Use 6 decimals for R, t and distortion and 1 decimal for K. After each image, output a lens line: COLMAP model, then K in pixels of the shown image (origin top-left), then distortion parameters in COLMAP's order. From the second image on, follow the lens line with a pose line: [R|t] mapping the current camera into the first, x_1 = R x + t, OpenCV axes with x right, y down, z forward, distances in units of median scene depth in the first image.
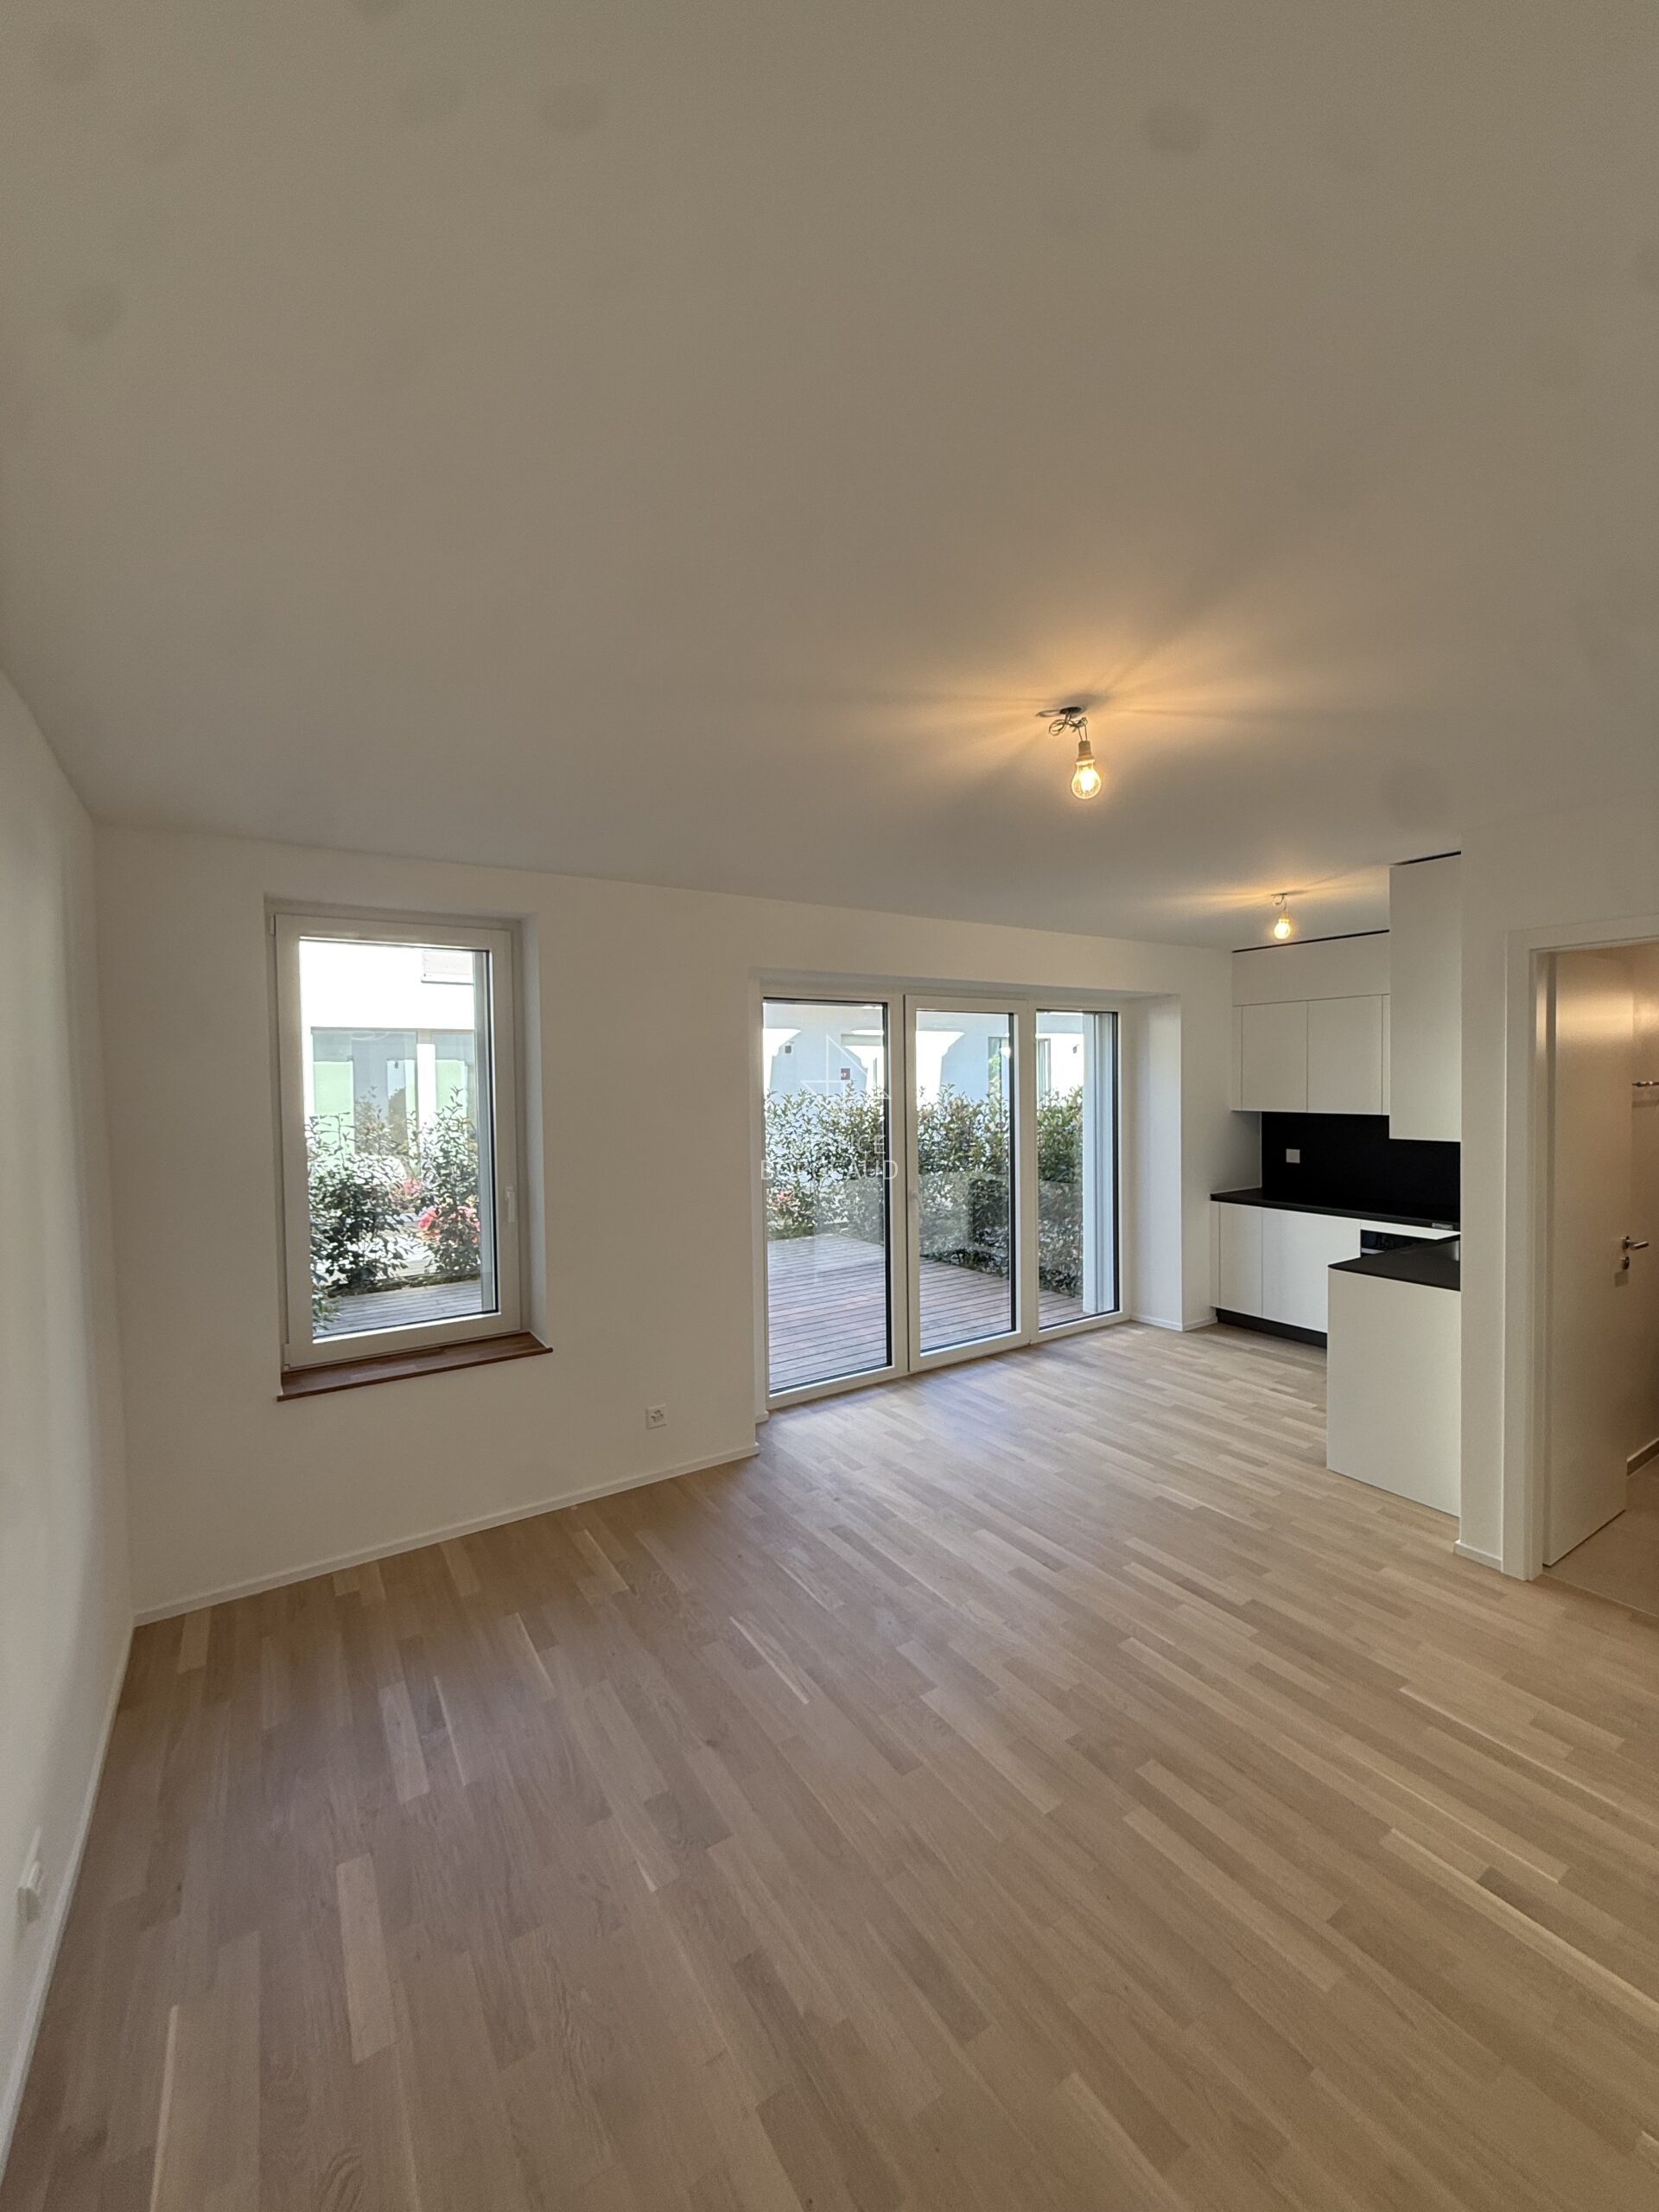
lens RADIAL K [[879.6, 0, 832.9], [0, 879.6, 1104.3], [0, 0, 1]] dist [-0.000733, -0.000233]
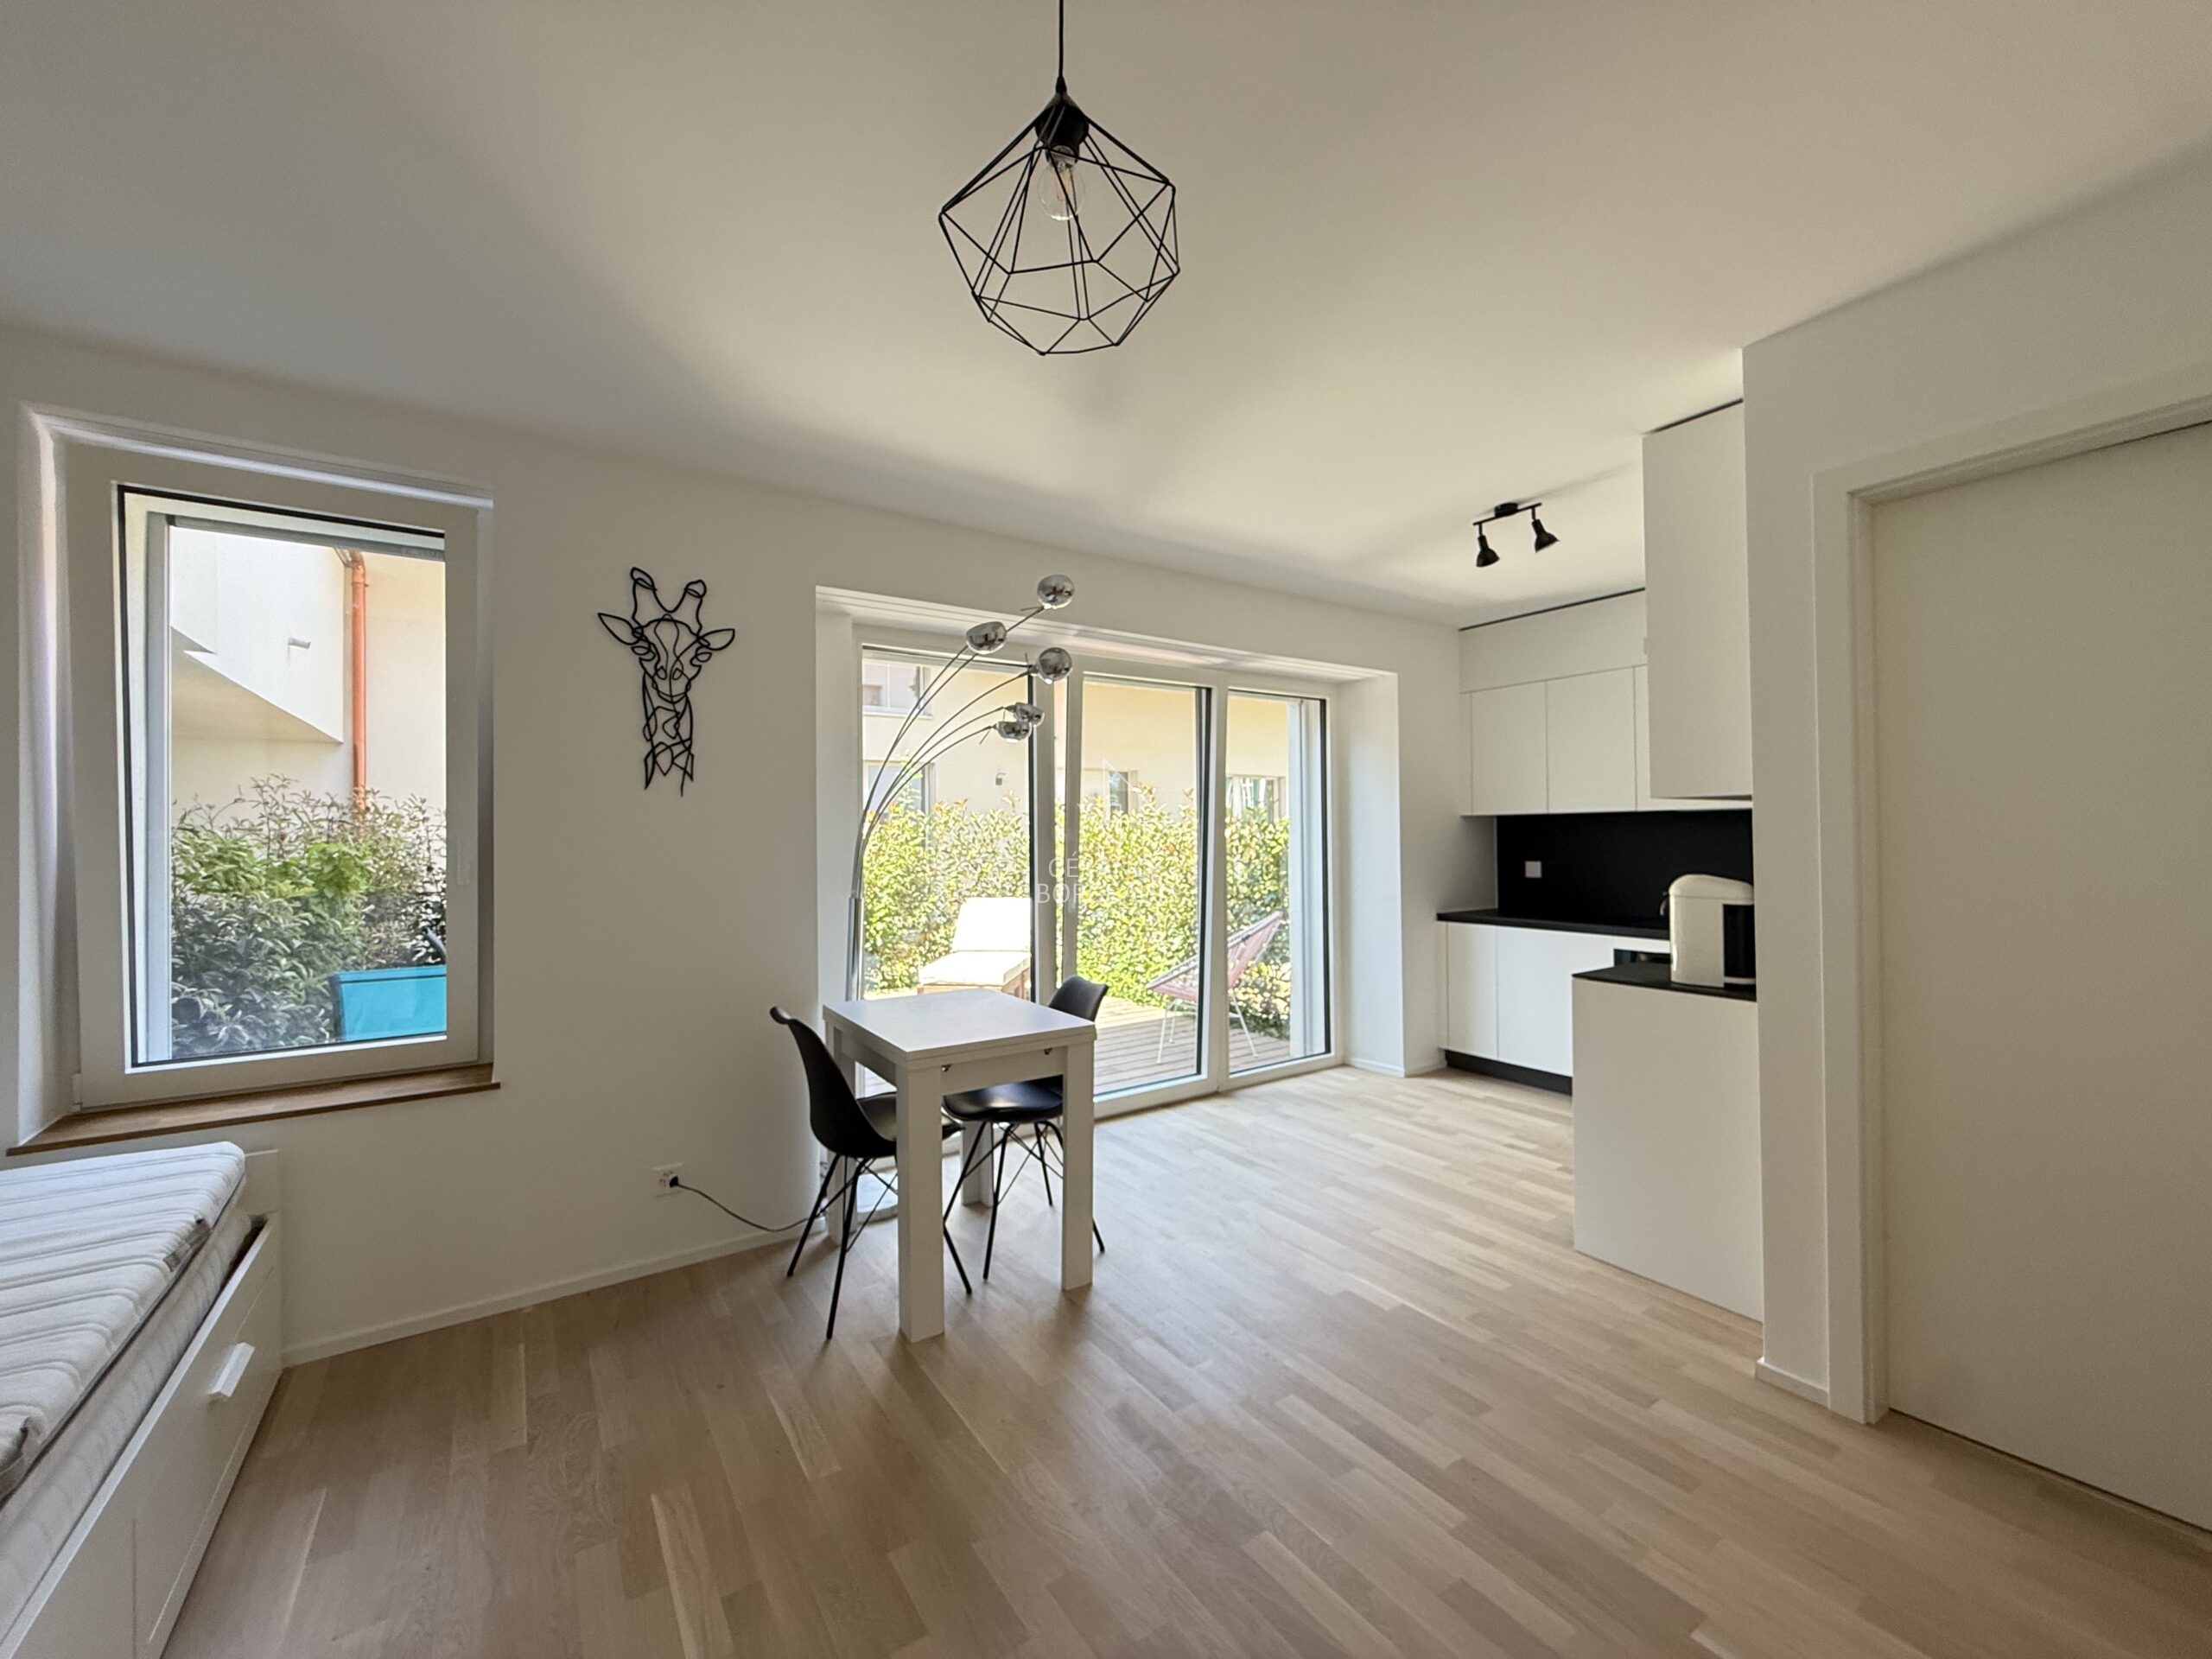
lens RADIAL K [[885.7, 0, 1099.6], [0, 885.7, 826.8], [0, 0, 1]] dist [0.000788, -0.000446]
pose [[0.999866, 0.004310, 0.015785, 0.160853], [-0.003625, 0.999061, -0.043165, 0.099625], [-0.015956, 0.043102, 0.998943, 0.266545]]
